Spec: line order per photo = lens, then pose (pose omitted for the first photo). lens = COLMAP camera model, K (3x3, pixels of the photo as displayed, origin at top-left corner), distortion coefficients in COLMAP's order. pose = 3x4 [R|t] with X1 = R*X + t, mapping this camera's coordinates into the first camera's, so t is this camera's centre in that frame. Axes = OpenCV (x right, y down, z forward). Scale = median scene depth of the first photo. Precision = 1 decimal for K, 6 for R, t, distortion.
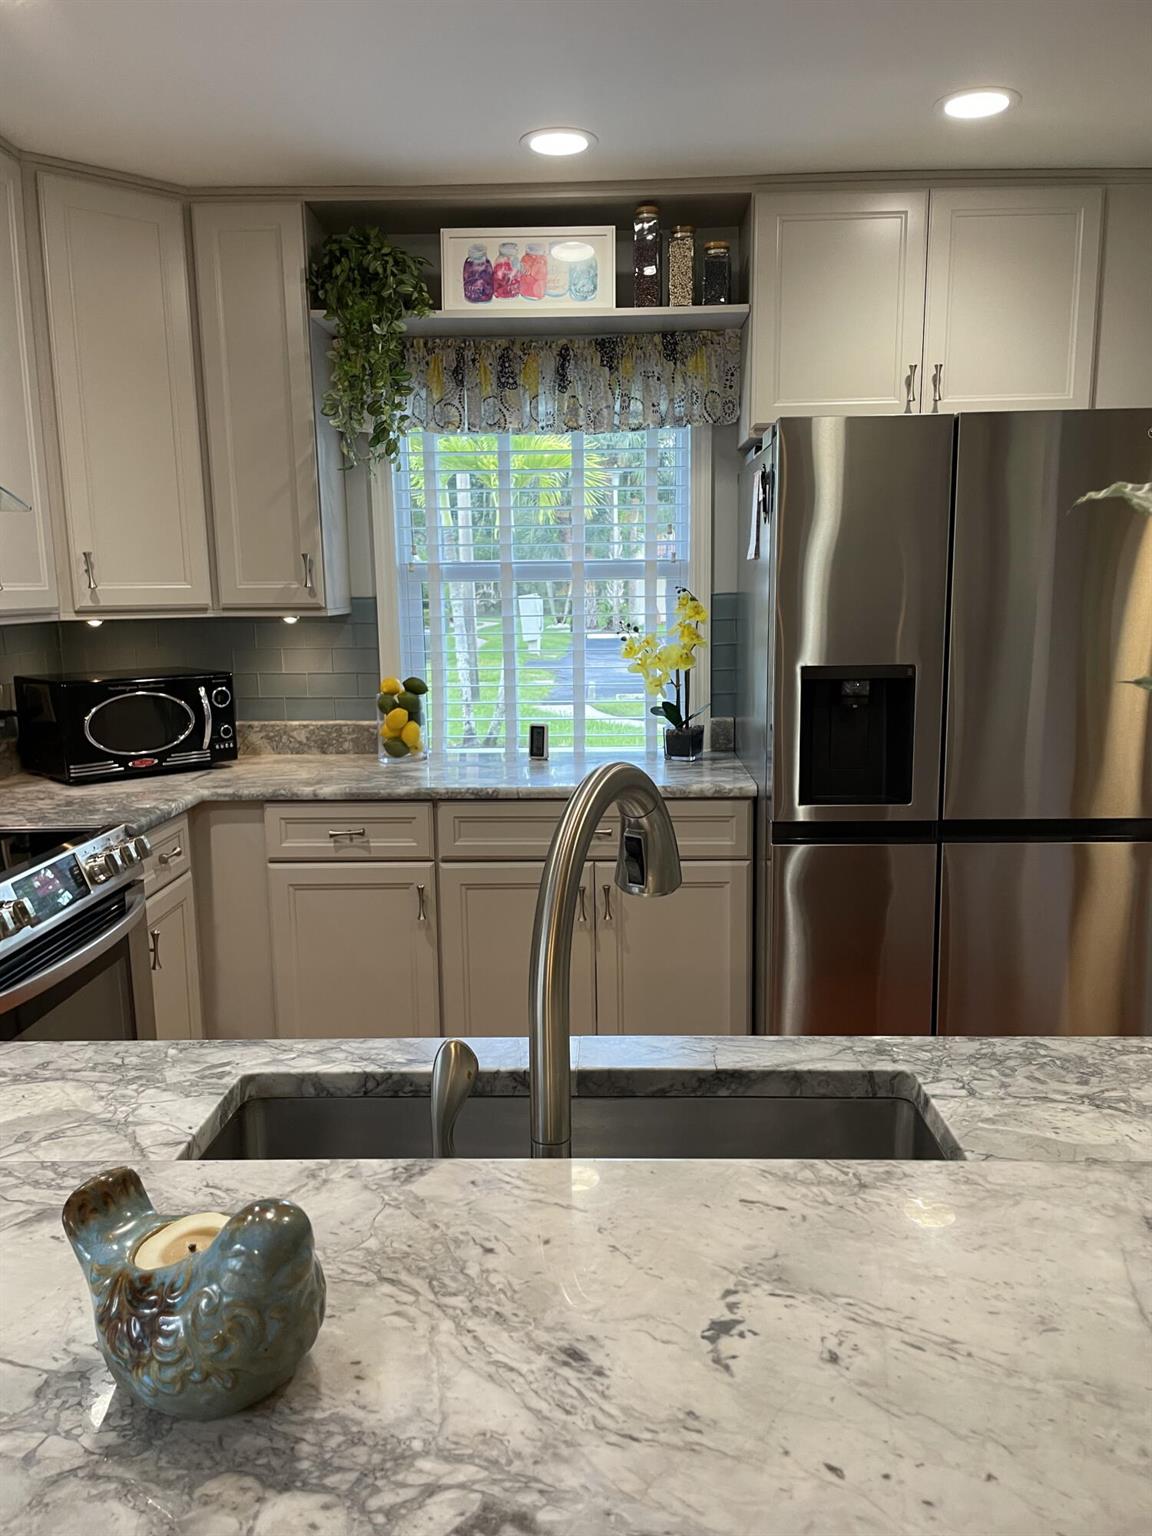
lens RADIAL K [[1161.7, 0, 576.4], [0, 1161.7, 770.2], [0, 0, 1]] dist [0.074197, -0.064208]
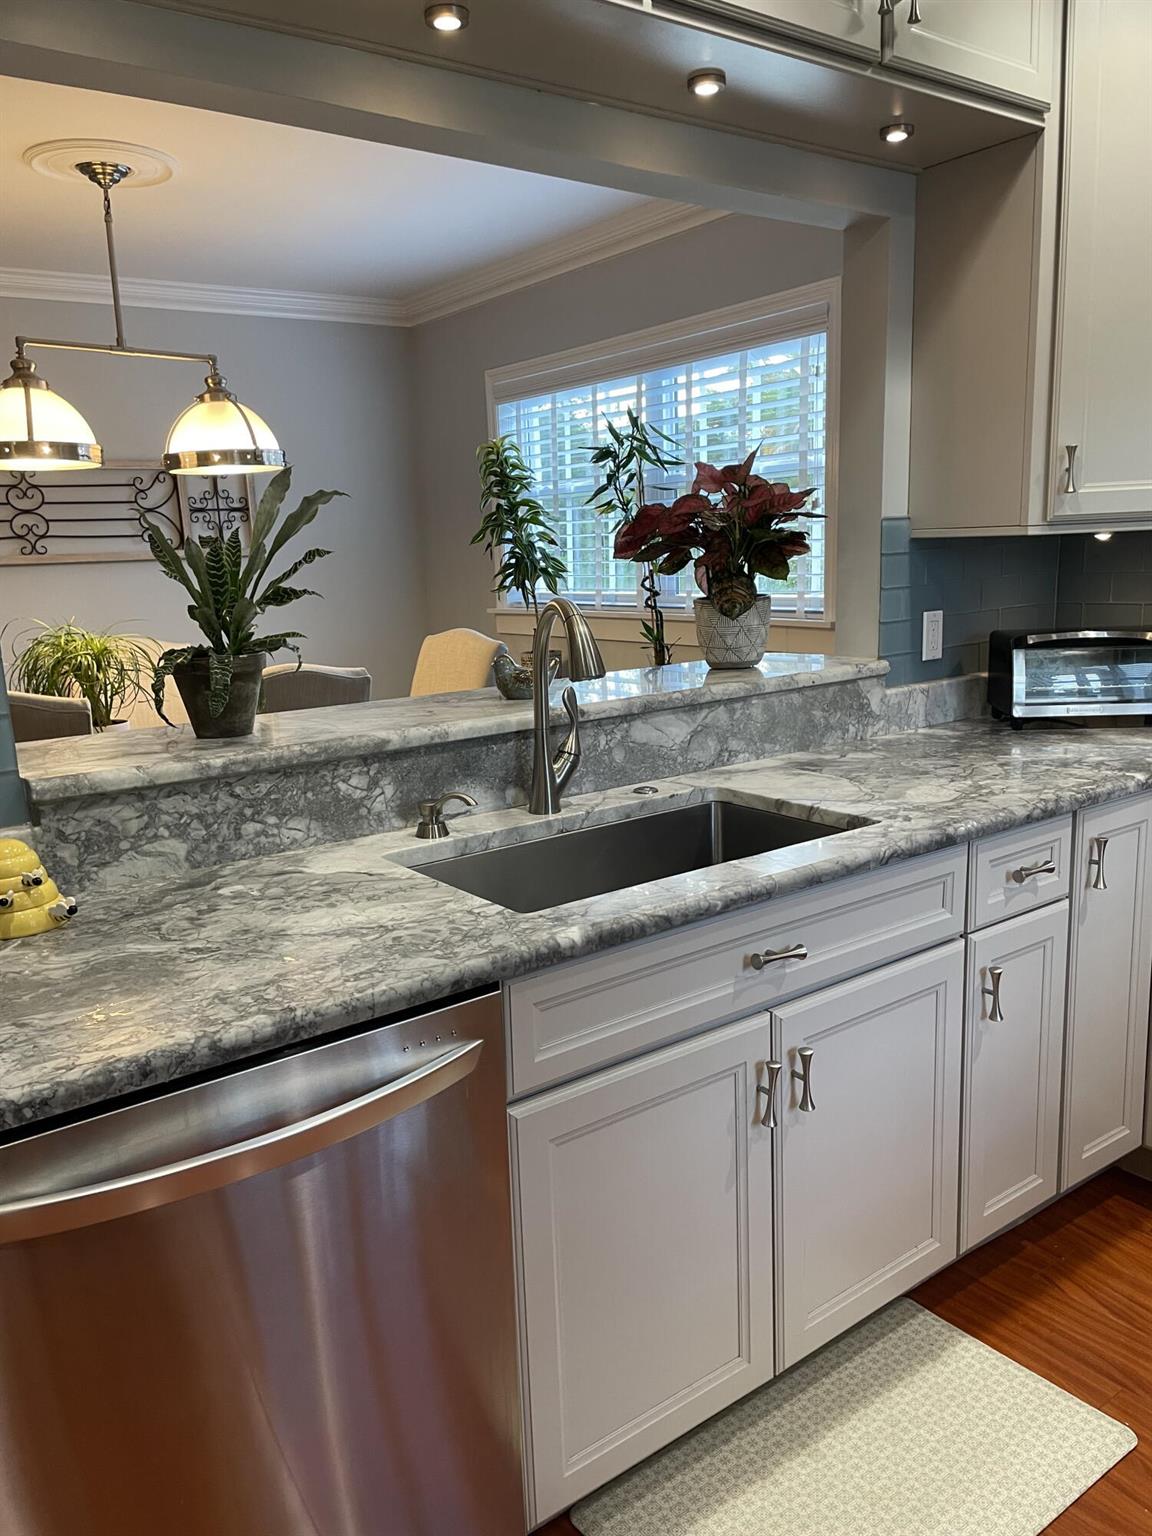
lens RADIAL K [[1161.7, 0, 575.7], [0, 1161.7, 770.8], [0, 0, 1]] dist [0.074197, -0.064208]
pose [[-0.783129, 0.160013, -0.600919, 0.968378], [-0.049743, 0.947113, 0.317023, -0.273963], [0.619866, 0.278161, -0.733752, 1.929595]]
